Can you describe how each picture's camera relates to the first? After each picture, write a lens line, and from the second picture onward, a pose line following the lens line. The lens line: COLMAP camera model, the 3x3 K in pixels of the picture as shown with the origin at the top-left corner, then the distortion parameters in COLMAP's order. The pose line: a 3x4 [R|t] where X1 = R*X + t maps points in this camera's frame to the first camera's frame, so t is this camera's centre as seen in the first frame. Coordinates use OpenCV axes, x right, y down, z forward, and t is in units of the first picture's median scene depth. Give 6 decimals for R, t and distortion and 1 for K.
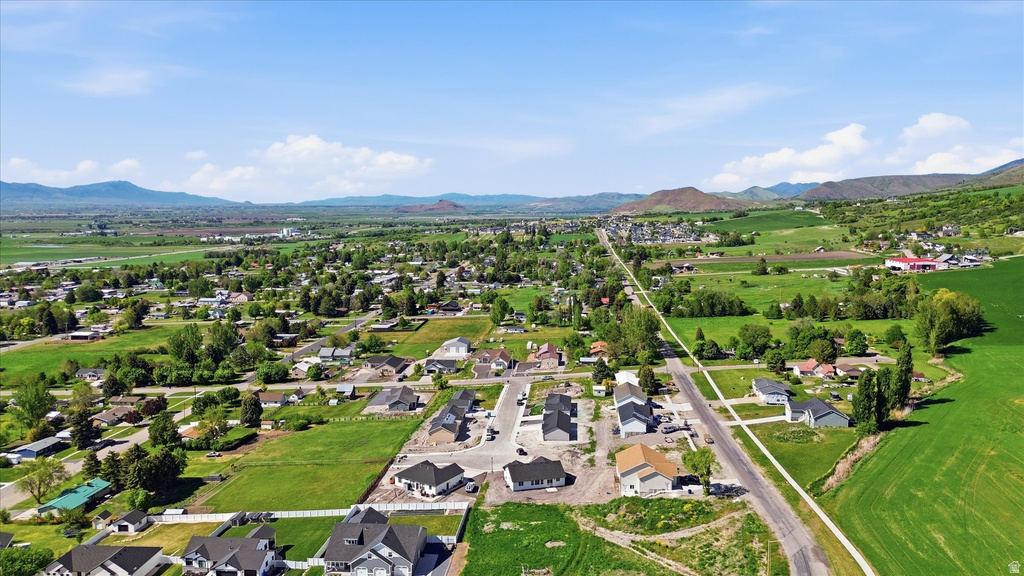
lens RADIAL K [[725.5, 0, 509.9], [0, 725.5, 316.3], [0, 0, 1]] dist [0.041364, -0.000264]
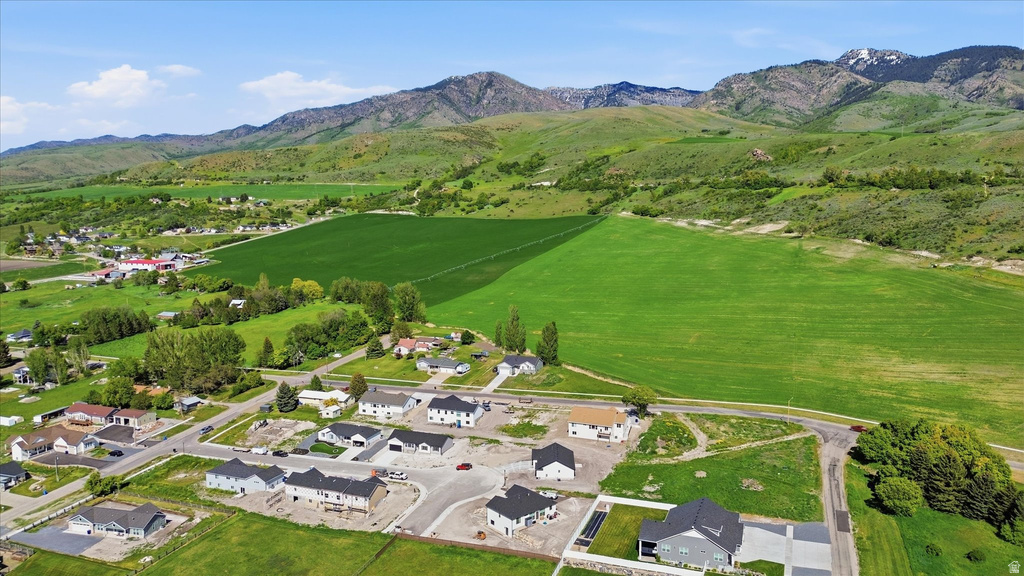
lens RADIAL K [[727.2, 0, 512.0], [0, 727.2, 288.0], [0, 0, 1]] dist [0.076296, -0.070022]
pose [[0.291749, -0.112186, 0.949893, -0.972263], [0.151615, 0.985966, 0.069880, -0.116762], [-0.944402, 0.123630, 0.304664, 0.708465]]
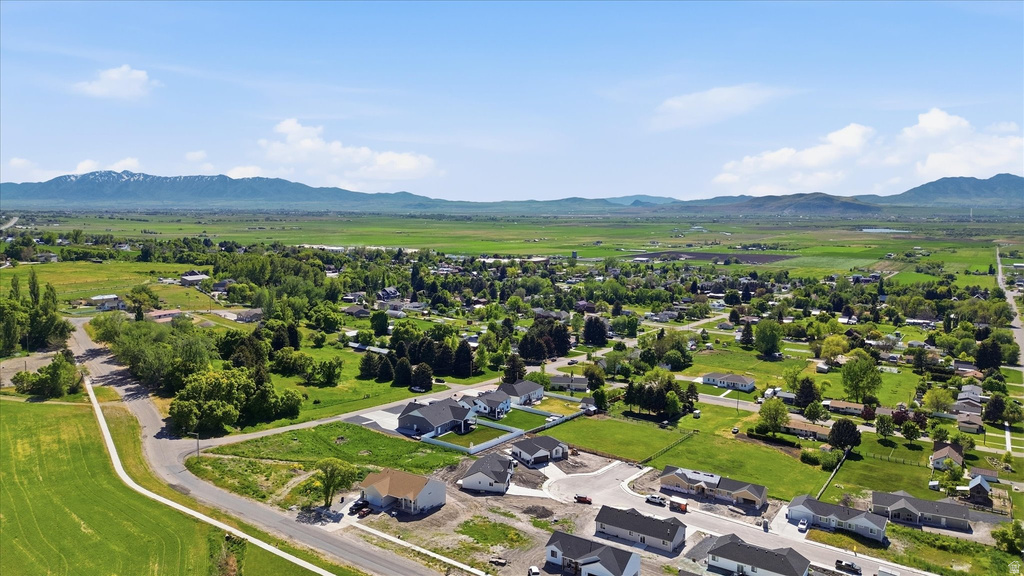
lens RADIAL K [[727.2, 0, 512.0], [0, 727.2, 288.0], [0, 0, 1]] dist [0.076296, -0.070022]
pose [[-0.470332, 0.102008, -0.876574, 0.882589], [-0.141306, 0.971775, 0.188905, -0.227739], [0.871103, 0.212713, -0.442643, 1.430355]]
